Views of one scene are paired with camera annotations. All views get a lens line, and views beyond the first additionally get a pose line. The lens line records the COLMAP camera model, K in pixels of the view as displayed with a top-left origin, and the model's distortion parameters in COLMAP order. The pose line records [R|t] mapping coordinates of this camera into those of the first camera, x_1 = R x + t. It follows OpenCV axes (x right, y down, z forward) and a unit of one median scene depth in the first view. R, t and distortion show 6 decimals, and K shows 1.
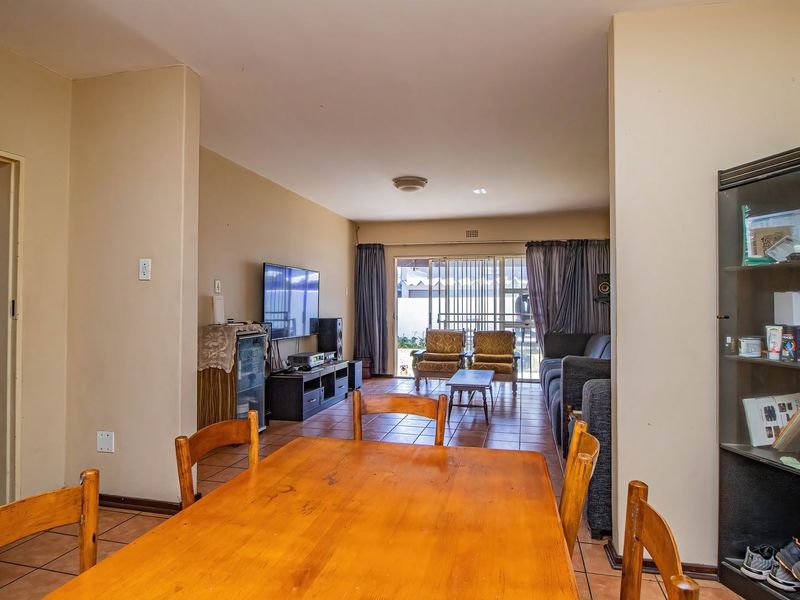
lens RADIAL K [[493.9, 0, 397.2], [0, 493.9, 301.3], [0, 0, 1]] dist [-0.002879, -0.003766]
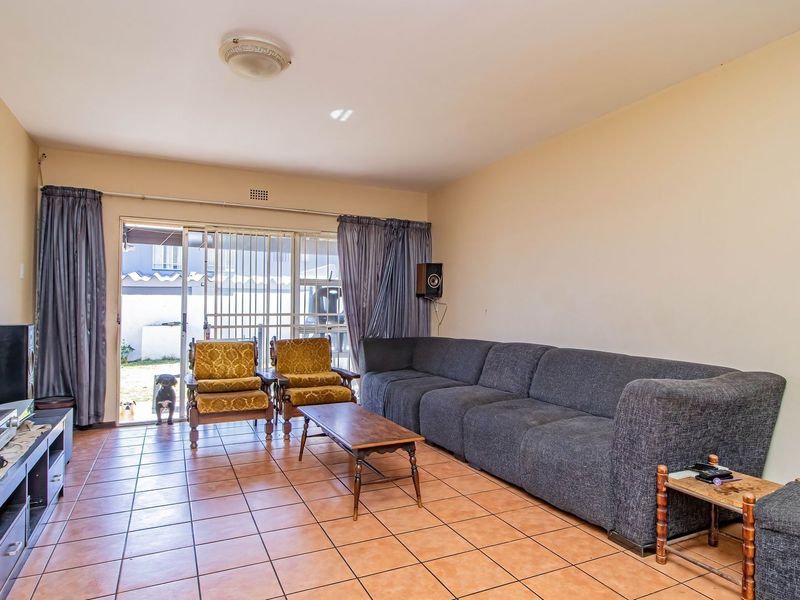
lens RADIAL K [[493.9, 0, 402.0], [0, 493.9, 297.1], [0, 0, 1]] dist [-0.002879, -0.003766]
pose [[0.771947, 0.015512, 0.635498, -0.122698], [-0.007265, 0.999852, -0.015581, 0.010930], [-0.635646, 0.007411, 0.771945, 0.359212]]
